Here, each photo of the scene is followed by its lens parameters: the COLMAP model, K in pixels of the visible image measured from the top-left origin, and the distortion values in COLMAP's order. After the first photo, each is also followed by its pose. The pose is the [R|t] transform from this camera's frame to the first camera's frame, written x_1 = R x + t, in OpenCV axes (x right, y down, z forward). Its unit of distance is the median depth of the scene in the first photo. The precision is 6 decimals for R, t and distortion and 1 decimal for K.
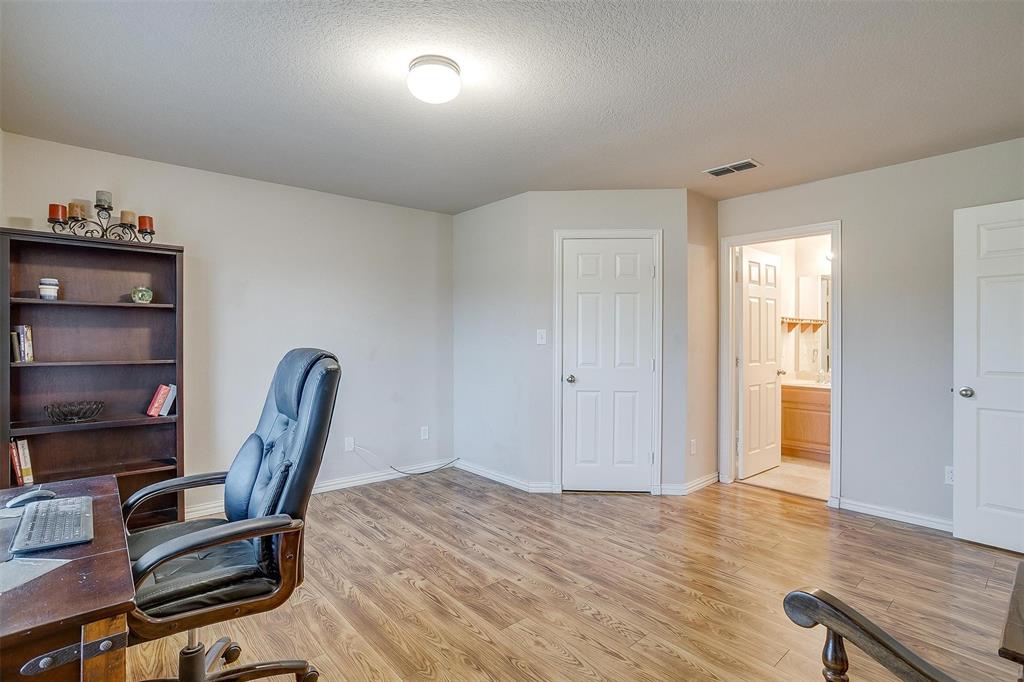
lens RADIAL K [[493.8, 0, 510.6], [0, 493.8, 342.0], [0, 0, 1]] dist [-0.060384, 0.032633]
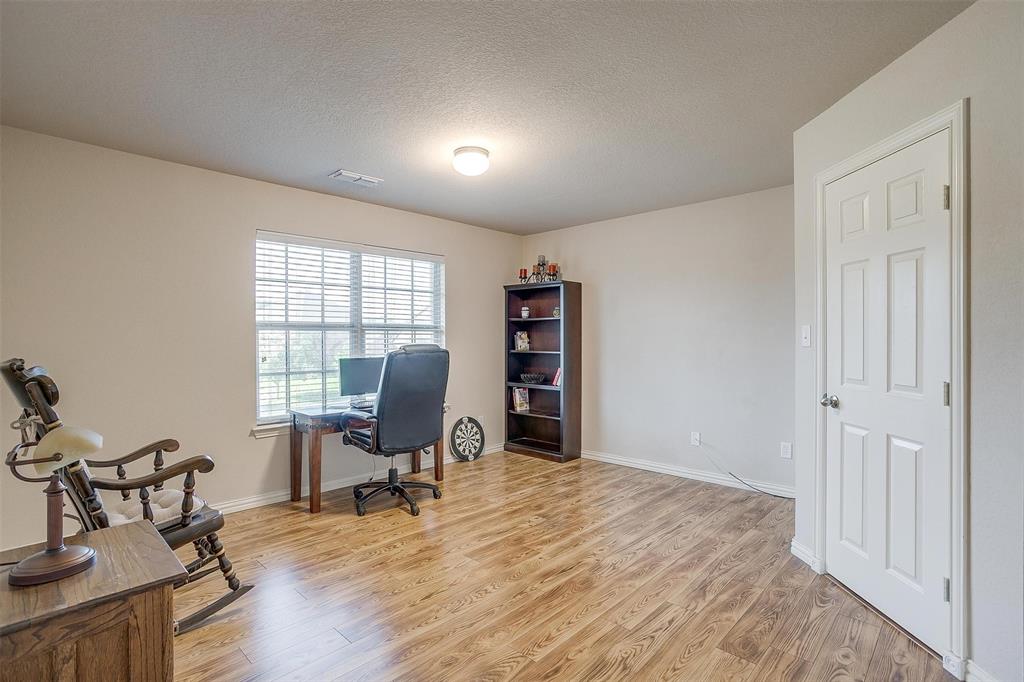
lens RADIAL K [[493.8, 0, 510.6], [0, 493.8, 342.0], [0, 0, 1]] dist [-0.060384, 0.032633]
pose [[0.089823, 0.007104, -0.995932, 0.899673], [-0.004955, 0.999965, 0.006686, -0.005129], [0.995945, 0.004335, 0.089855, 0.676559]]
